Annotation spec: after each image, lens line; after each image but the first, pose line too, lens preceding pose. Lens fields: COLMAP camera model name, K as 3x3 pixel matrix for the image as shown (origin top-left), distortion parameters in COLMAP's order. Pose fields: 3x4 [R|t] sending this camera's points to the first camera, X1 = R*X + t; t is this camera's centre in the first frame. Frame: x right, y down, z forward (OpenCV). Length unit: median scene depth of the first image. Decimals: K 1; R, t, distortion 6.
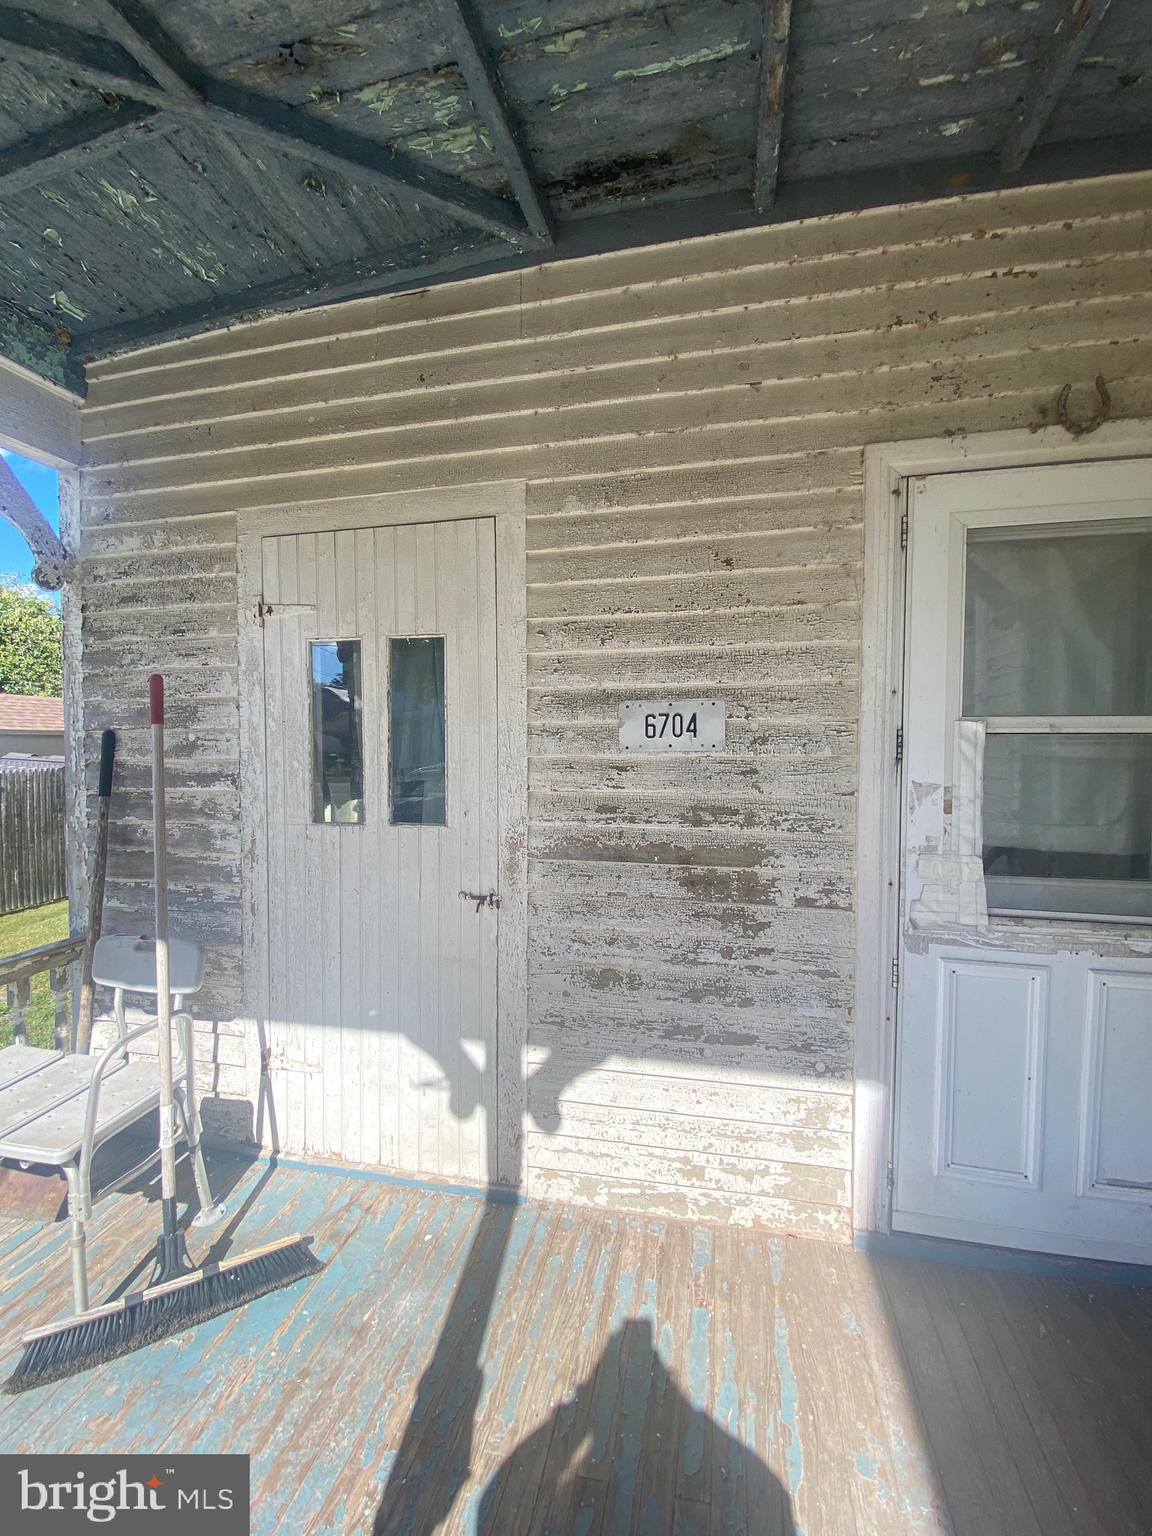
lens RADIAL K [[632.2, 0, 575.4], [0, 632.2, 771.1], [0, 0, 1]] dist [-0.028997, -0.002304]
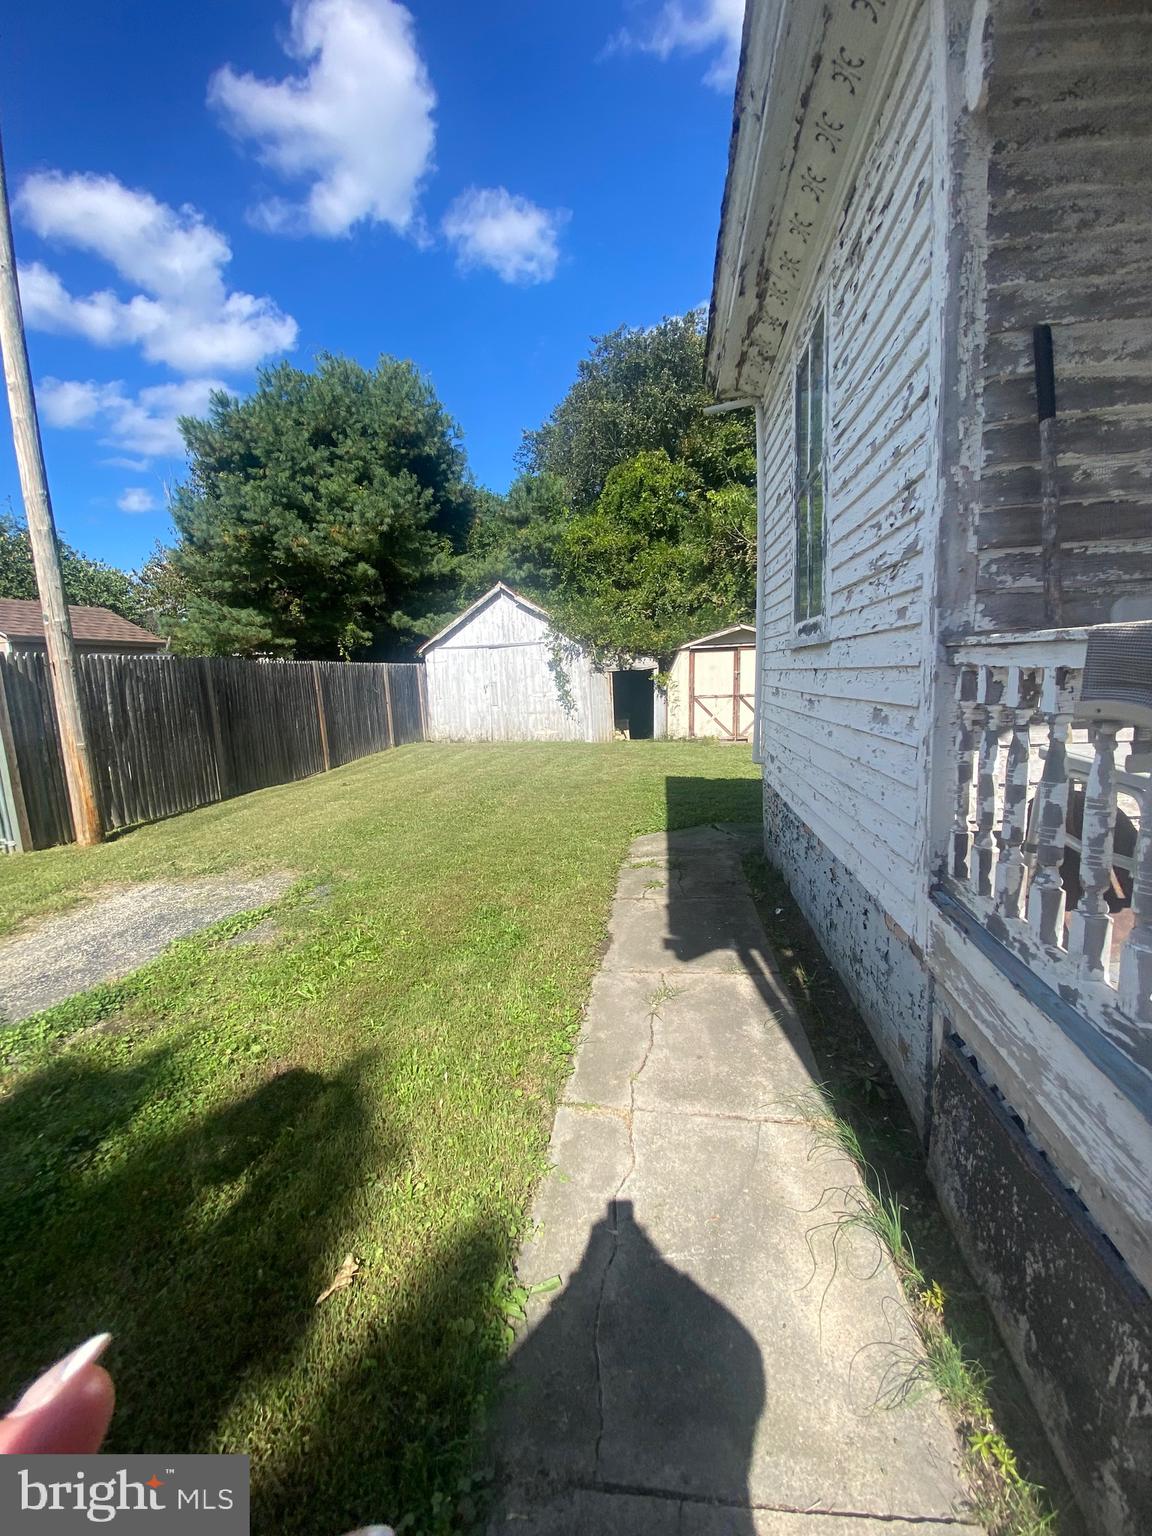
lens RADIAL K [[632.2, 0, 569.2], [0, 632.2, 762.2], [0, 0, 1]] dist [-0.028997, -0.002304]
pose [[0.996636, -0.065332, 0.049473, -1.349127], [0.059735, 0.992440, 0.107214, 0.316824], [-0.056103, -0.103898, 0.993004, 0.293649]]
